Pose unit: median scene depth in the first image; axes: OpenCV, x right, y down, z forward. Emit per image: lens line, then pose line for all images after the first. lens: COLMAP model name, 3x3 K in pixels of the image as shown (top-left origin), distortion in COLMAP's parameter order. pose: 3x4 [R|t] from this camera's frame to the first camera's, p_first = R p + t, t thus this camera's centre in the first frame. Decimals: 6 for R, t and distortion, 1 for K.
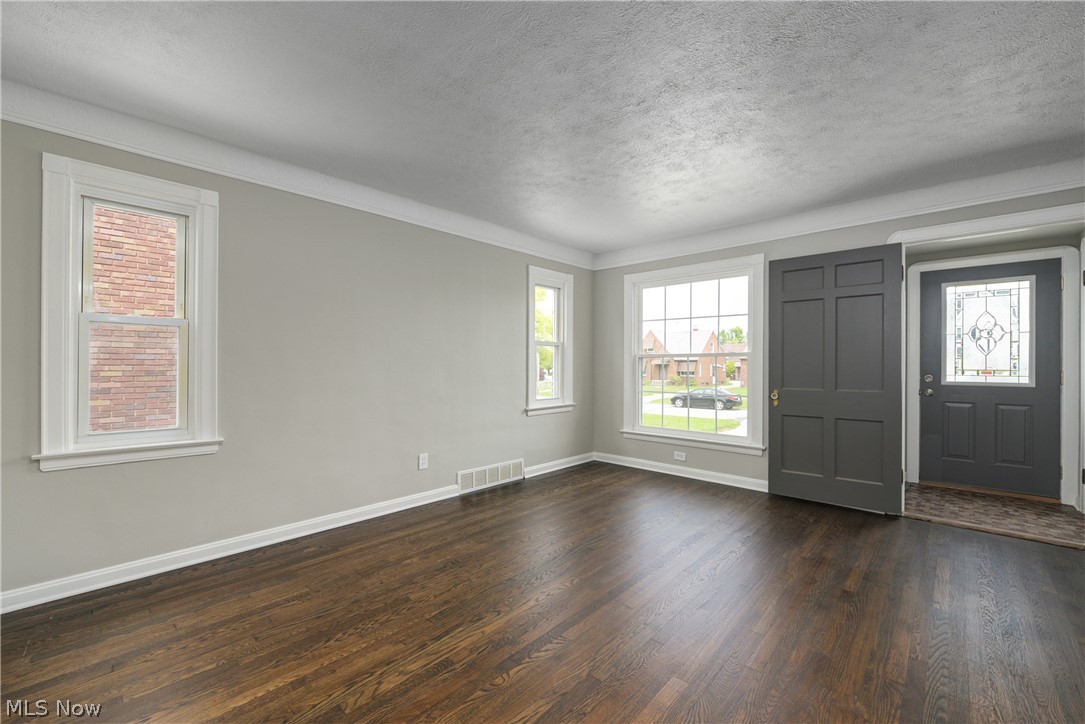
lens RADIAL K [[448.6, 0, 542.5], [0, 448.6, 362.0], [0, 0, 1]] dist [-0.001061, -0.000107]
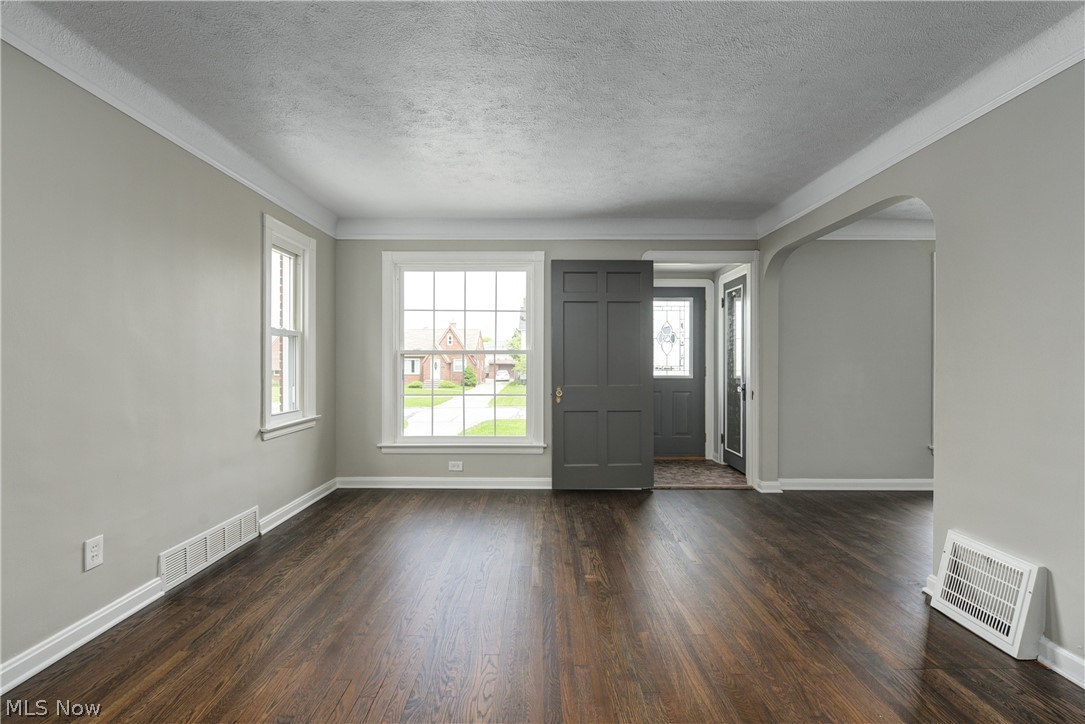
lens RADIAL K [[473.8, 0, 542.5], [0, 473.8, 362.0], [0, 0, 1]] dist [-0.000023, -0.000318]
pose [[0.732553, -0.000843, 0.680710, -0.229795], [-0.002441, 0.999990, 0.003866, 0.000593], [-0.680706, -0.004494, 0.732543, 0.226678]]
